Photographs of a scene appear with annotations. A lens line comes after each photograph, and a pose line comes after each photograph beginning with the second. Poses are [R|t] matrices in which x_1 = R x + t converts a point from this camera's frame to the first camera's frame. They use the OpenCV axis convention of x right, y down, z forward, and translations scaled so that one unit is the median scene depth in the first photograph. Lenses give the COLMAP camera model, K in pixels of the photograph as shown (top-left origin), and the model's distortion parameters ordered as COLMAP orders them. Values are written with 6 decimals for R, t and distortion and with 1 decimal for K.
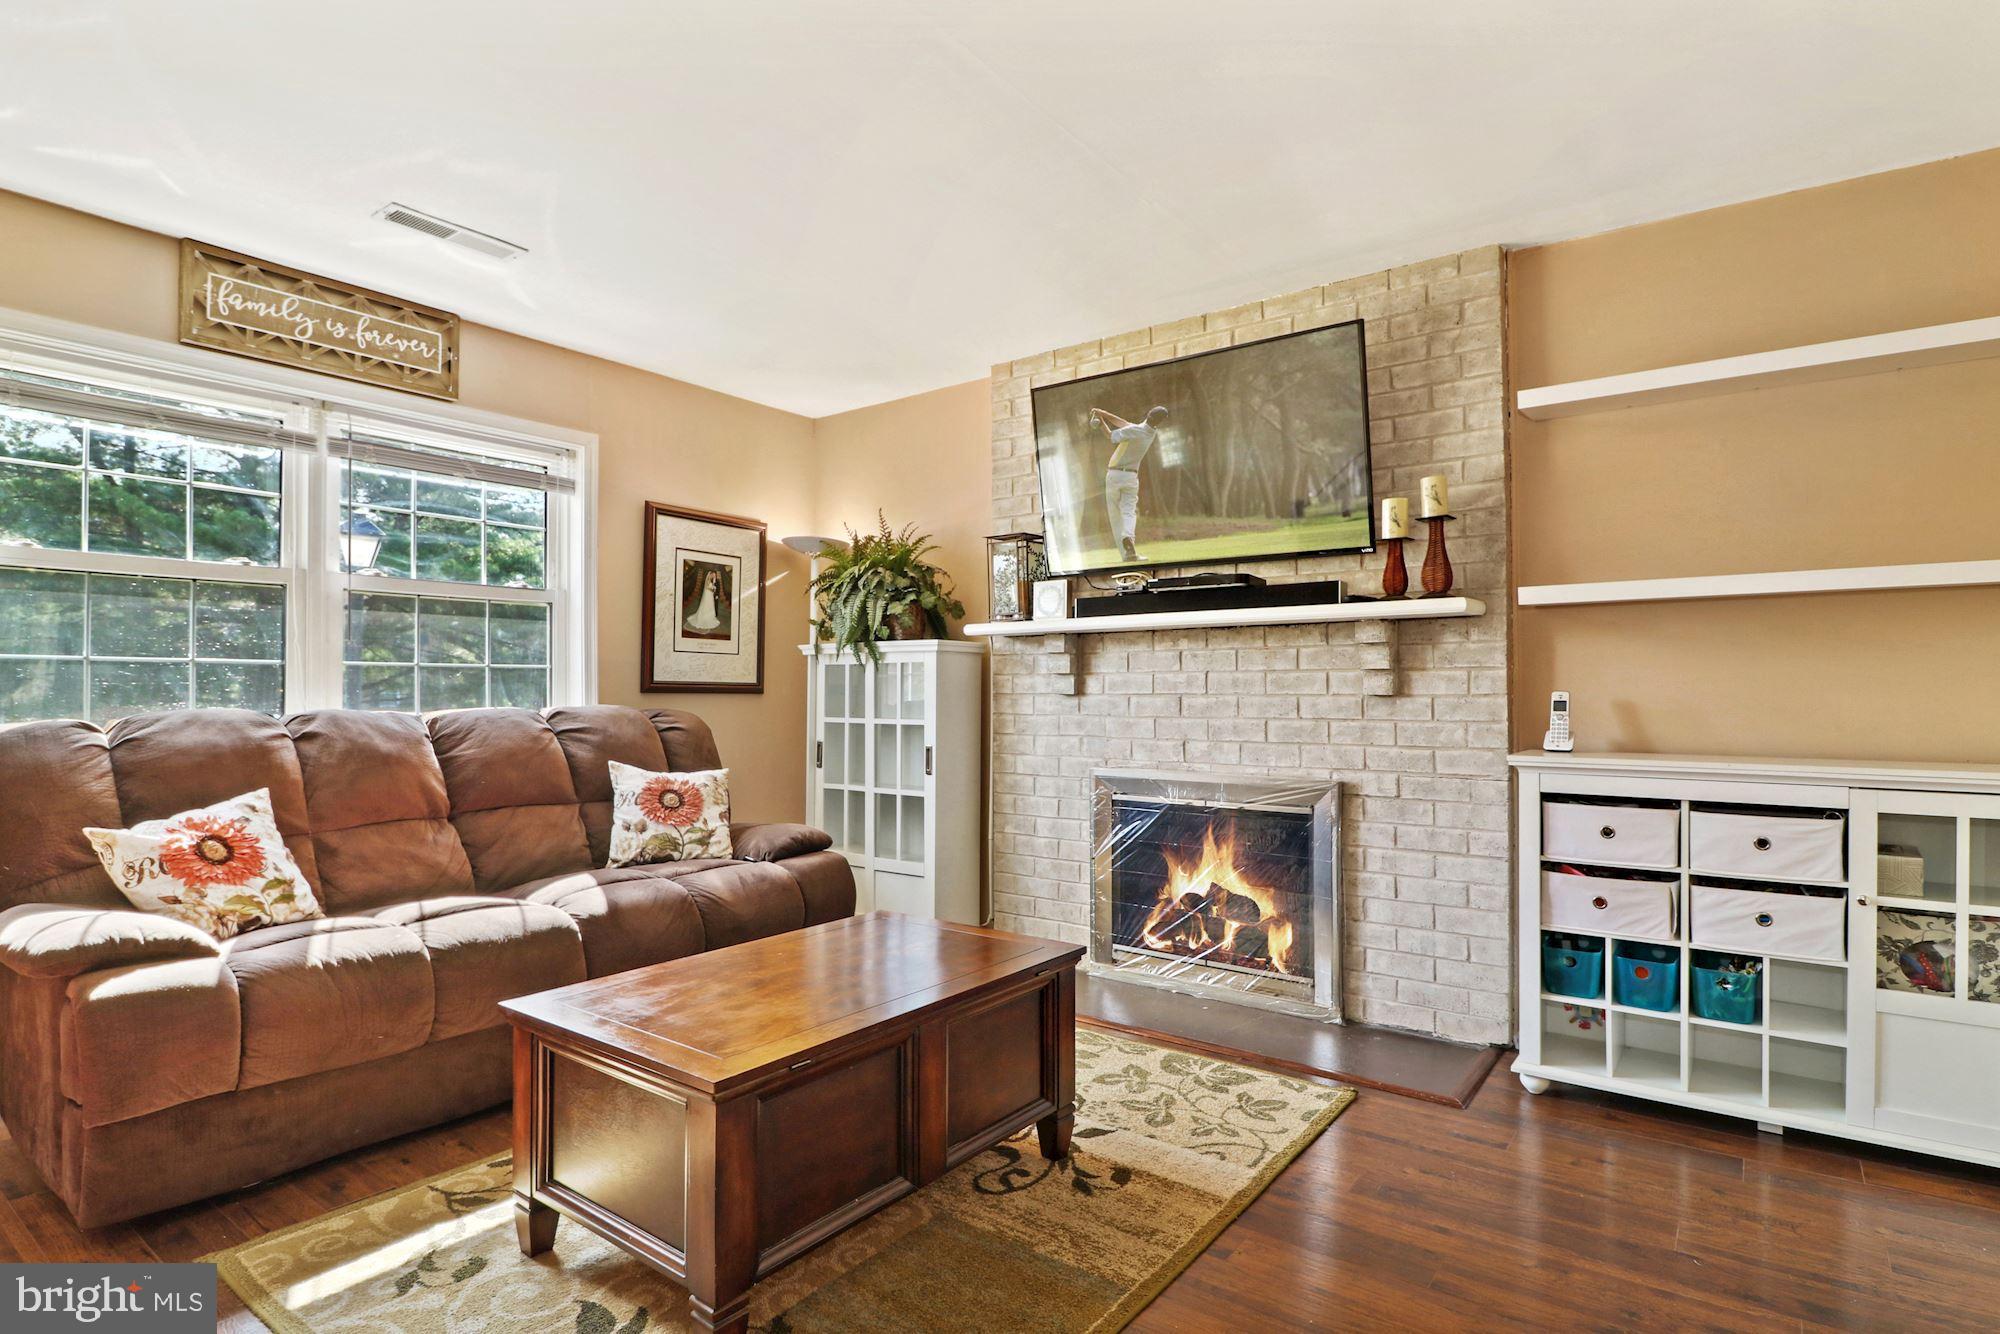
lens RADIAL K [[1019.4, 0, 1000.0], [0, 1019.4, 667.0], [0, 0, 1]] dist [-0.007710, -0.000952]
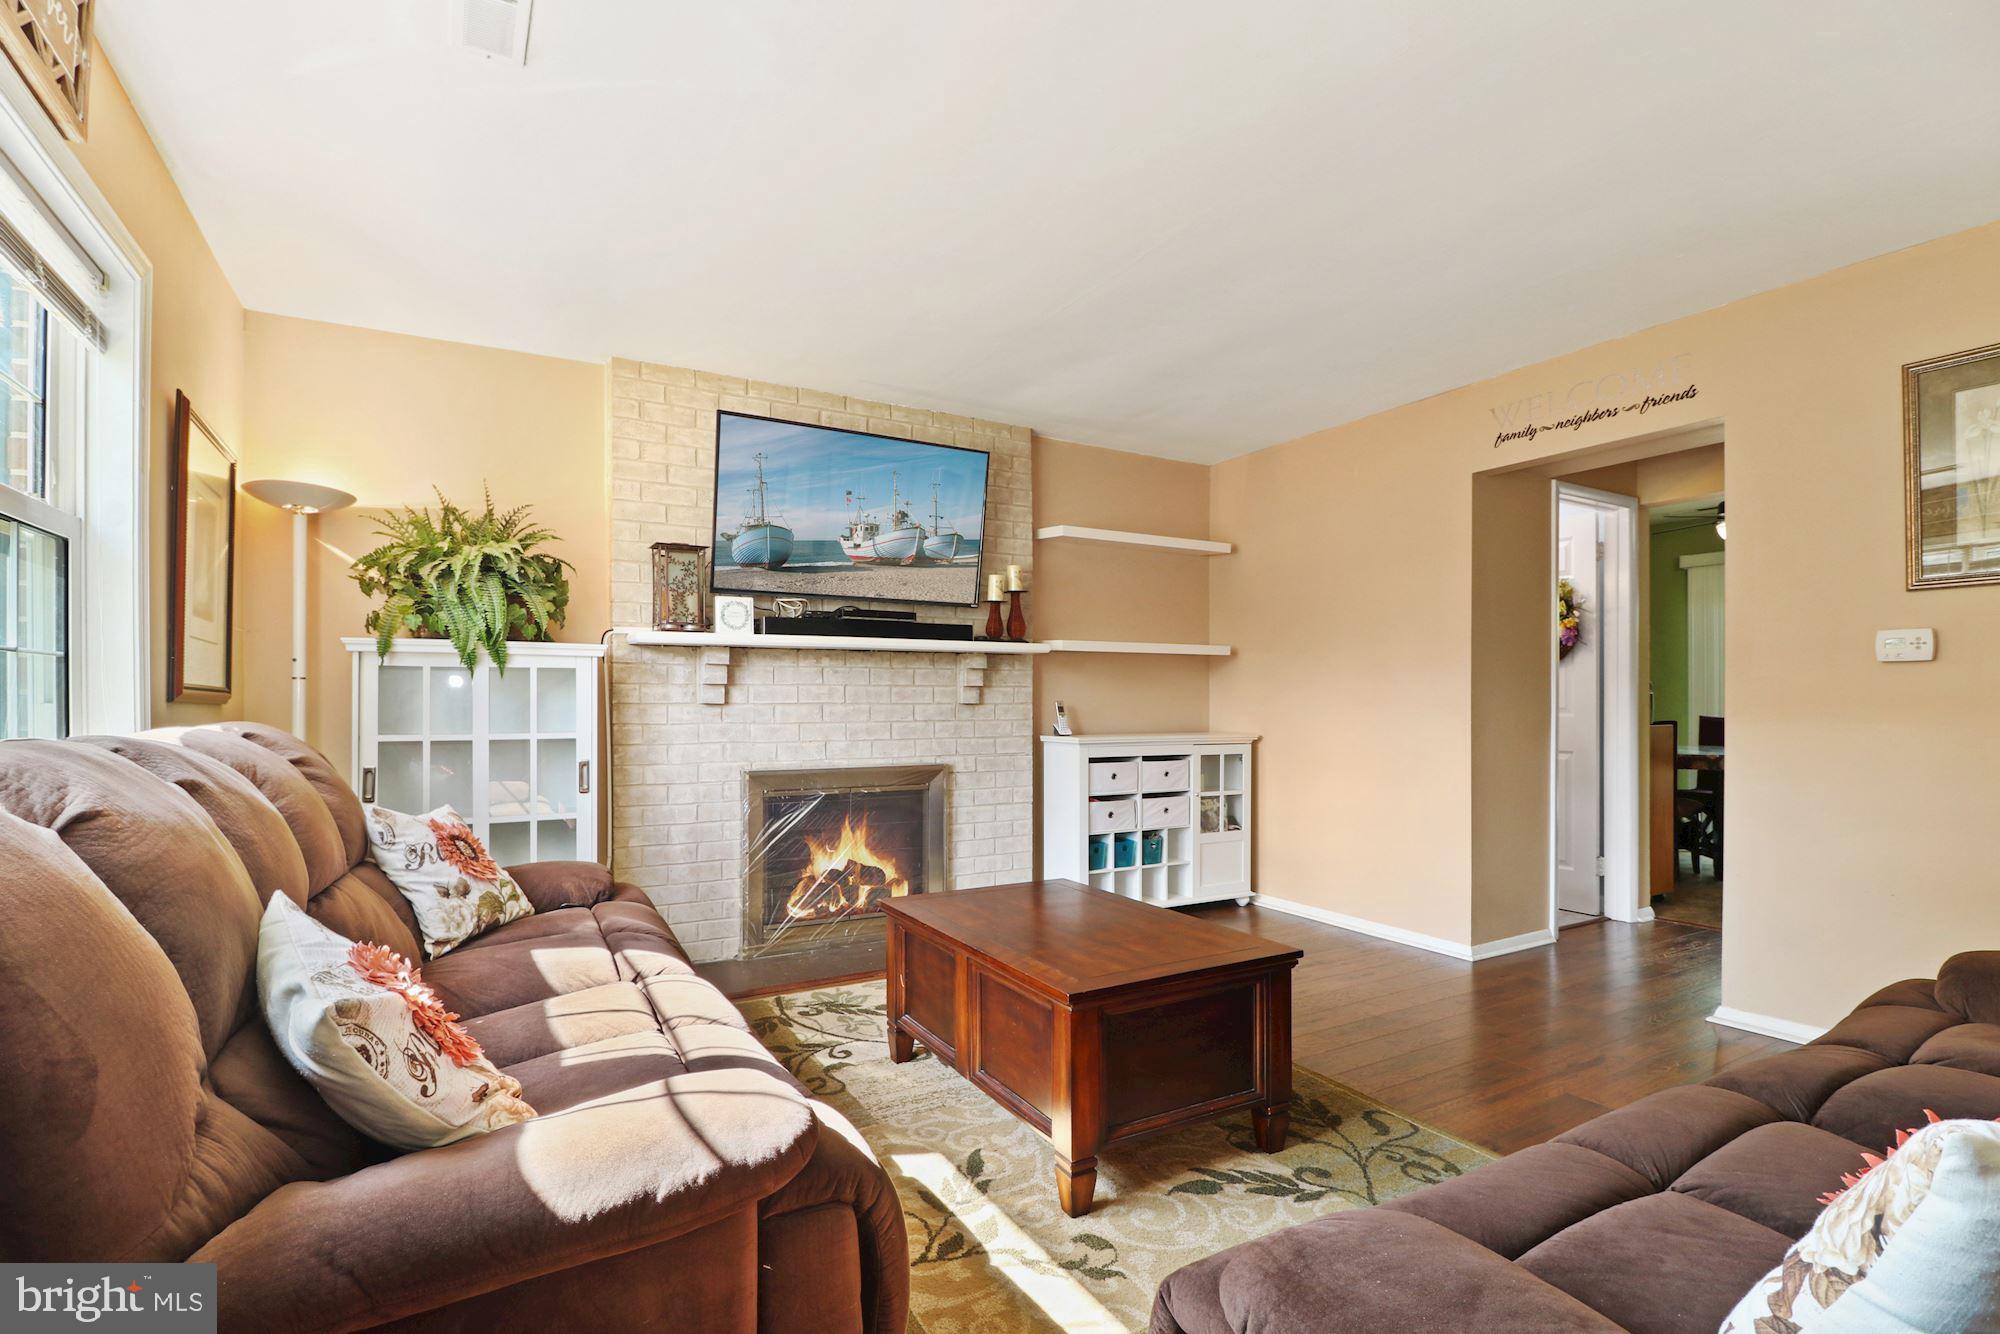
lens RADIAL K [[935.3, 0, 1001.4], [0, 935.3, 693.1], [0, 0, 1]] dist [-0.008671, -0.000752]
pose [[0.392861, 0.008946, 0.919554, -0.825109], [-0.020738, 0.999785, -0.000867, 0.012097], [-0.919364, -0.018729, 0.392962, 0.402777]]
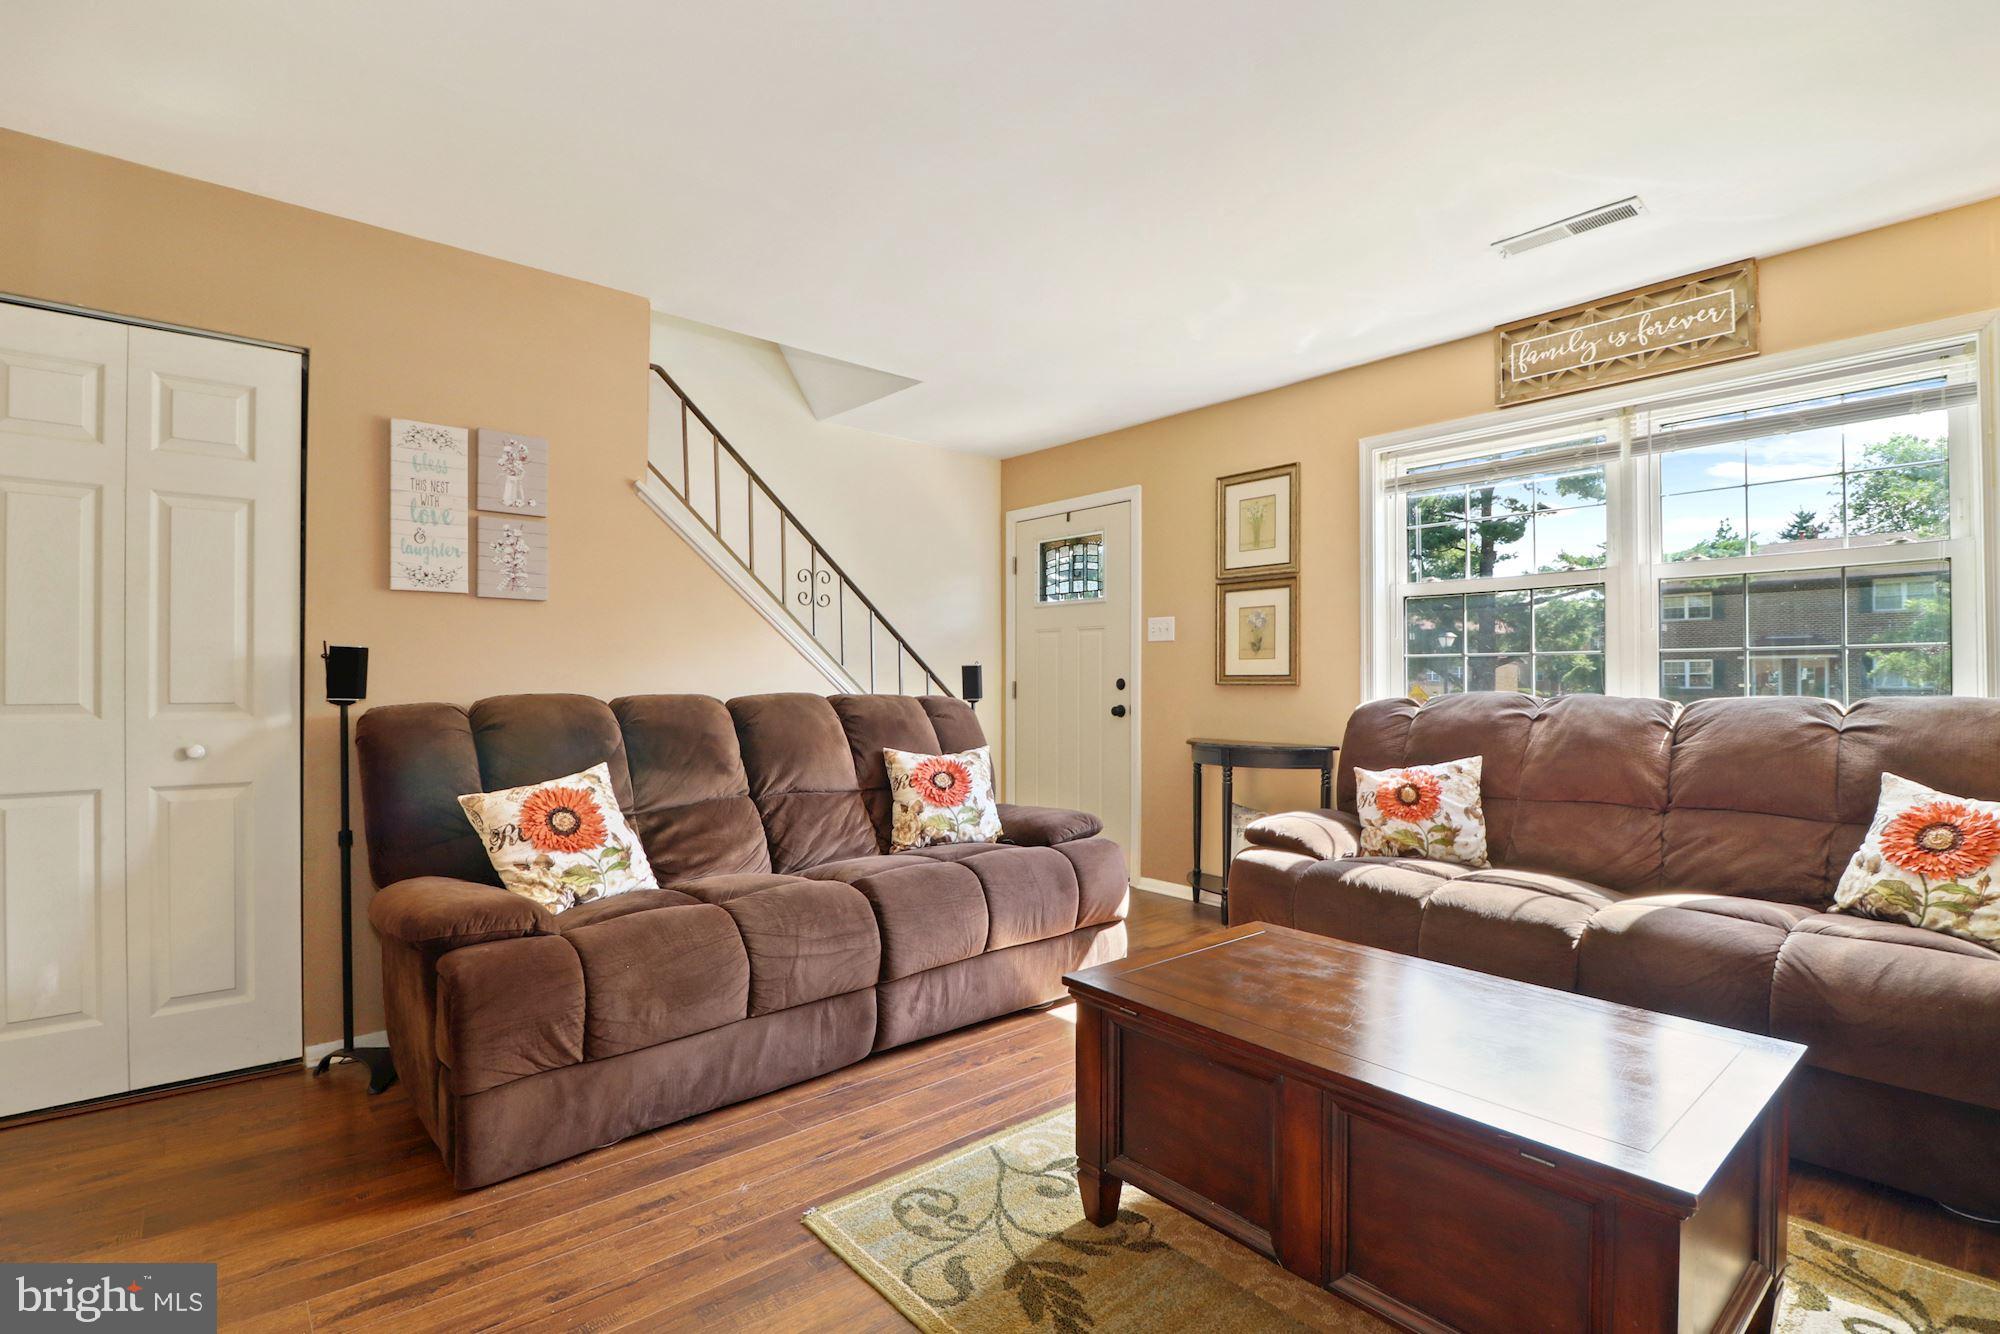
lens RADIAL K [[926.9, 0, 1000.0], [0, 926.9, 667.0], [0, 0, 1]] dist [-0.011774, -0.000943]
pose [[-0.207744, -0.014098, -0.978082, 0.417157], [0.022688, 0.999558, -0.019226, 0.015668], [0.977920, -0.026184, -0.207332, 0.545365]]
